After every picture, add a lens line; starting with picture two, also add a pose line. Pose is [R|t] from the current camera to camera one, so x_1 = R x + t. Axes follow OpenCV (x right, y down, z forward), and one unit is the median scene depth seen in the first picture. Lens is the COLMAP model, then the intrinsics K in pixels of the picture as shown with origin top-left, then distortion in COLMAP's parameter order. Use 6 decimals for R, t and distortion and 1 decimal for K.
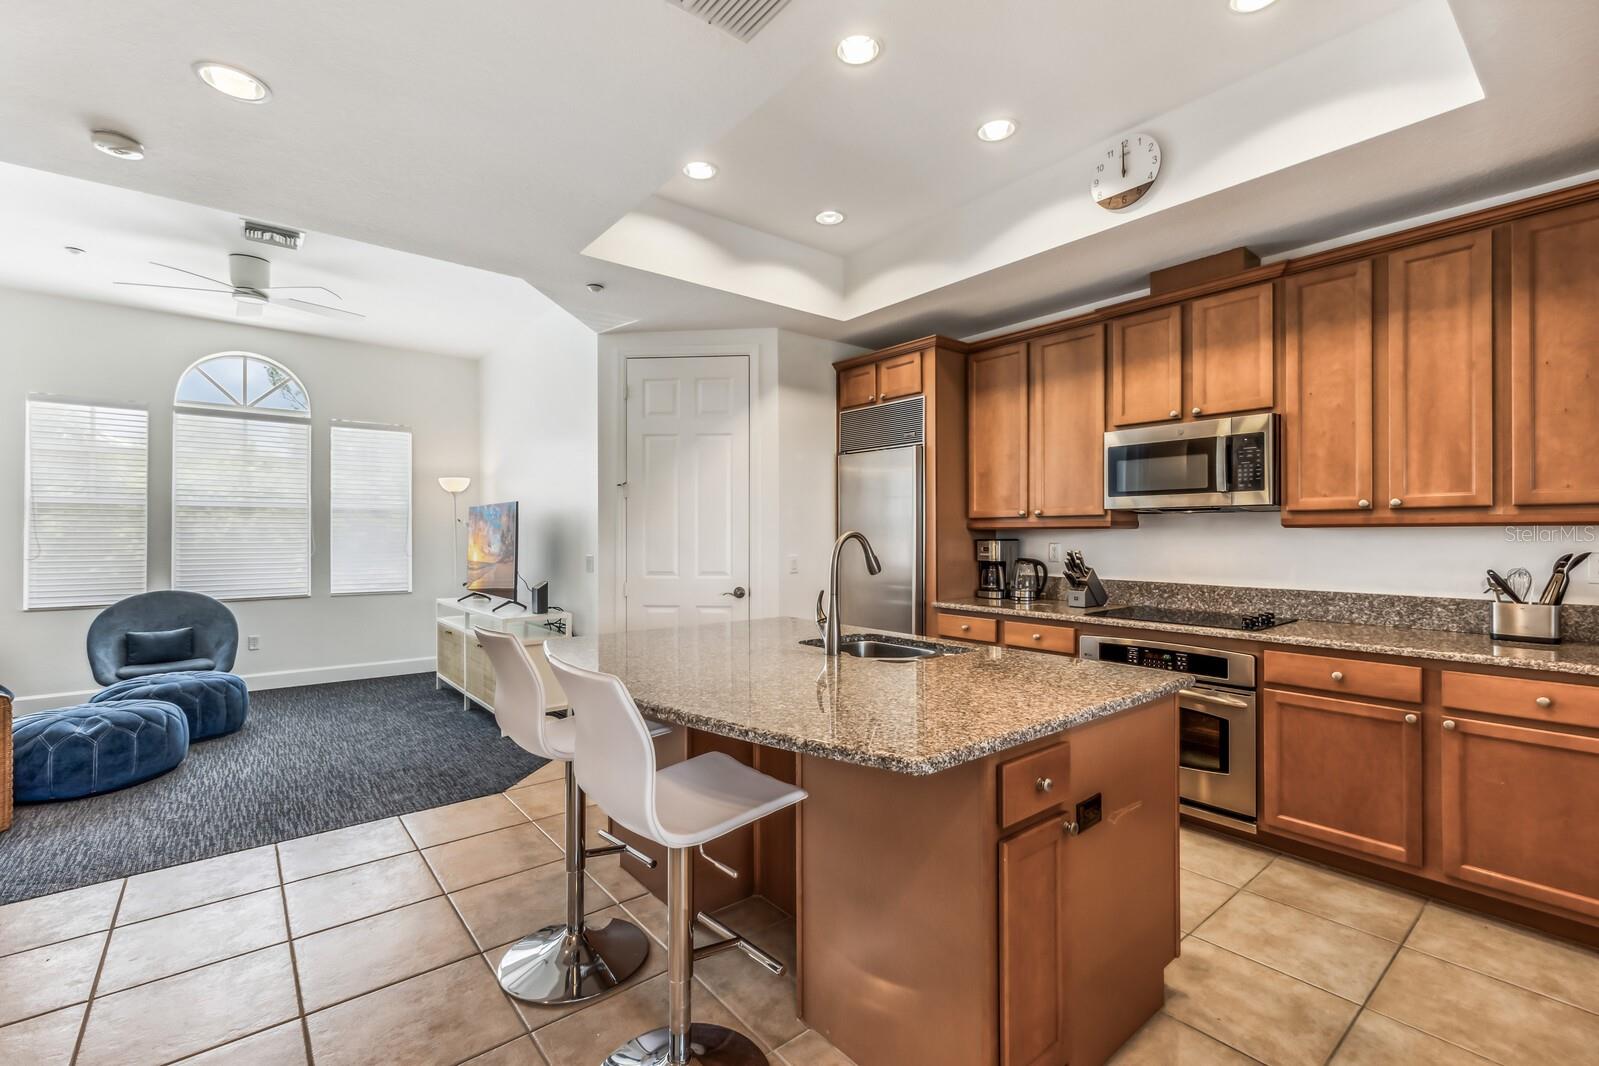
lens RADIAL K [[690.3, 0, 802.2], [0, 690.3, 524.7], [0, 0, 1]] dist [0.002829, -0.000386]
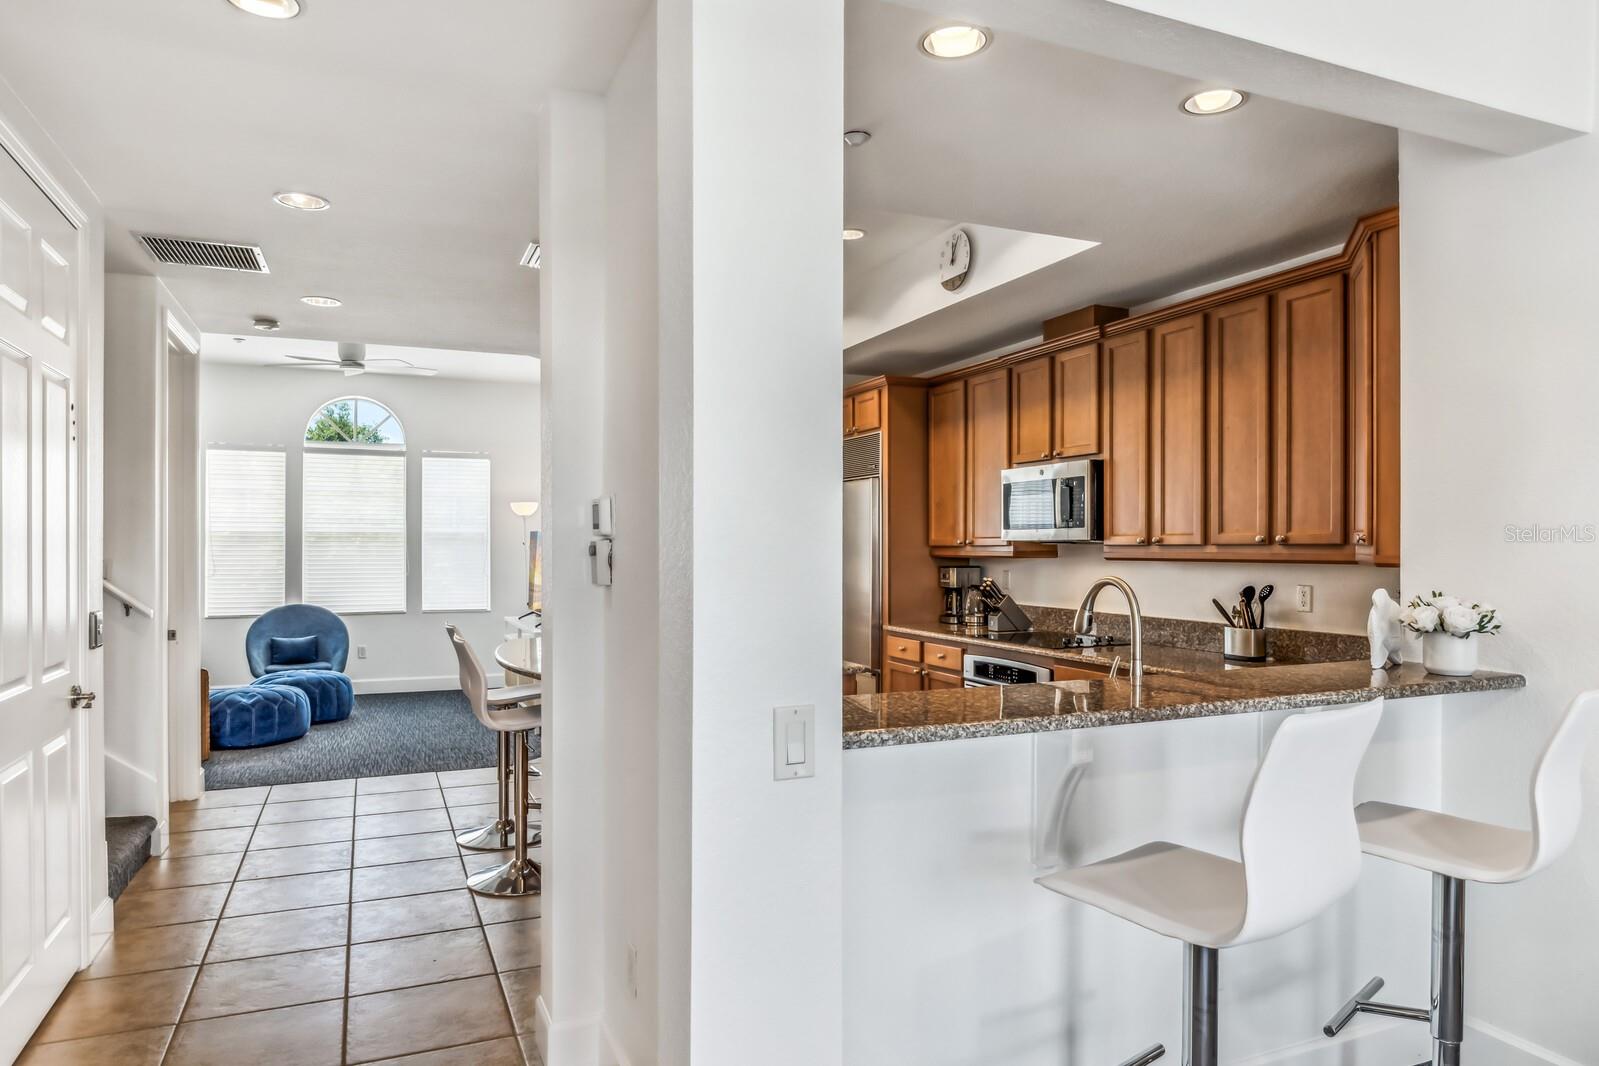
lens RADIAL K [[1000.5, 0, 823.4], [0, 1000.5, 531.8], [0, 0, 1]] dist [-0.024376, 0.001407]
pose [[0.964663, -0.002230, -0.263477, 0.501283], [0.001779, 0.999997, -0.001953, -0.029060], [0.263481, 0.001415, 0.964664, -0.511293]]
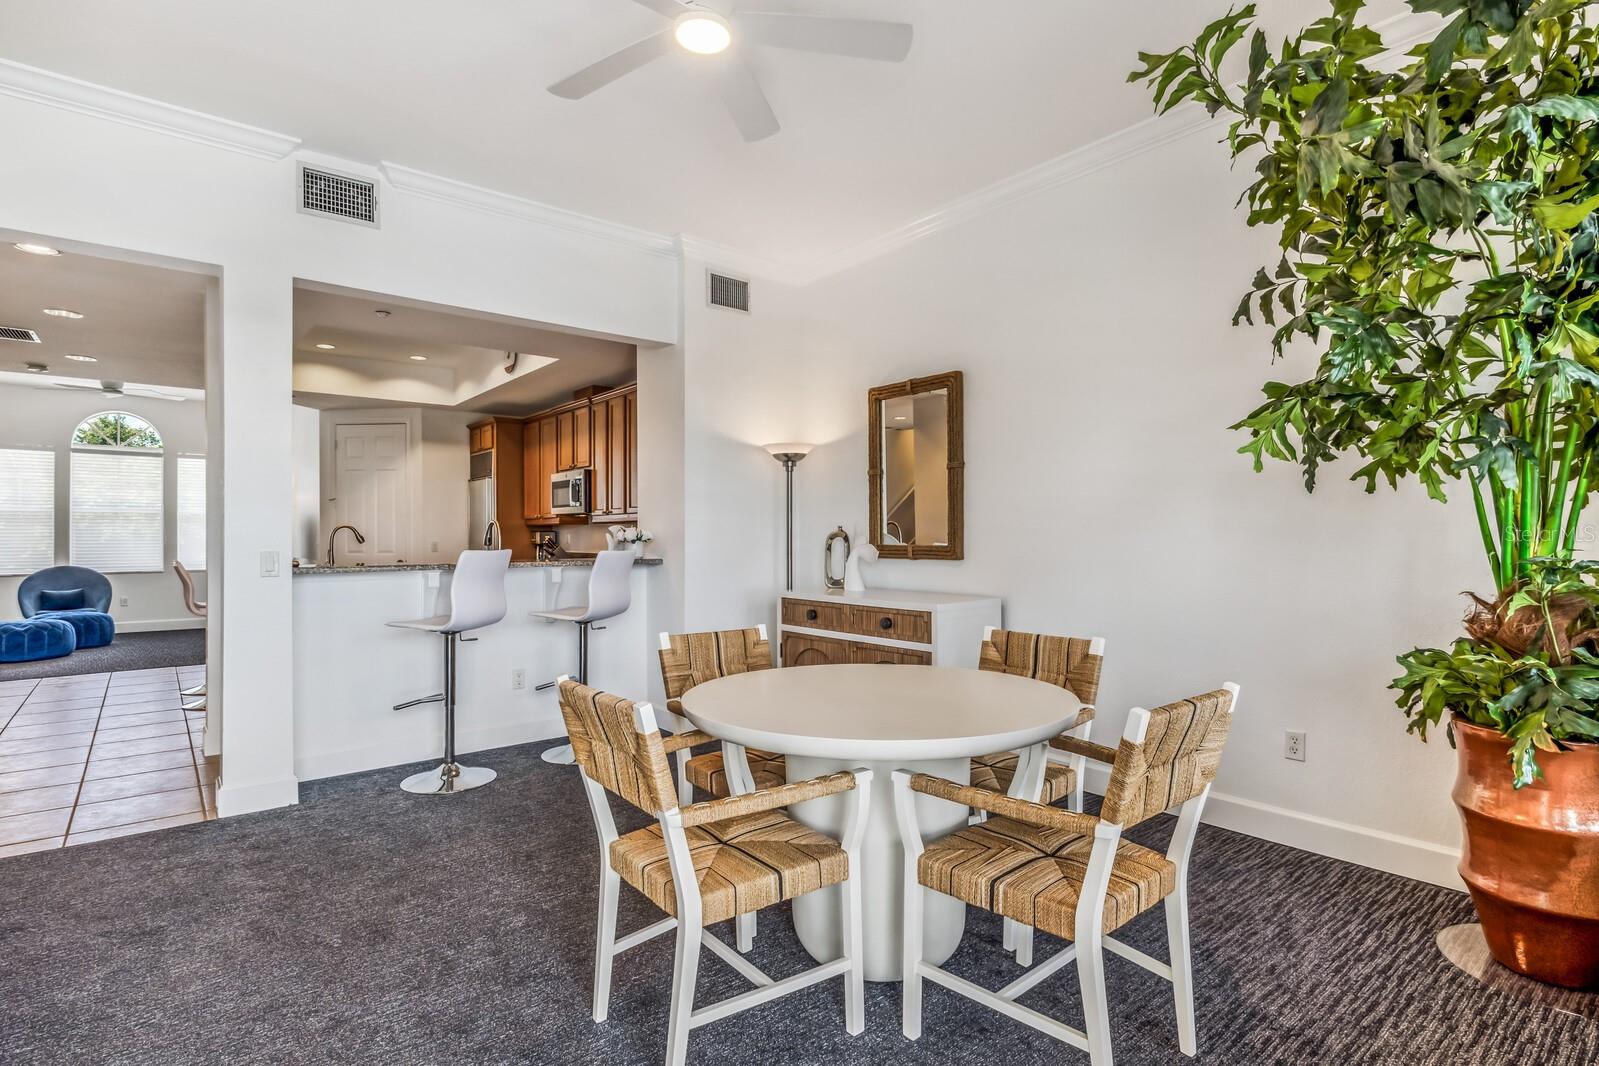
lens RADIAL K [[785.2, 0, 805.0], [0, 785.2, 525.4], [0, 0, 1]] dist [-0.002711, 0.000078]
pose [[1.000000, -0.000598, 0.000043, 0.983048], [0.000598, 0.999999, 0.001292, 0.003974], [-0.000044, -0.001292, 0.999999, -1.010110]]
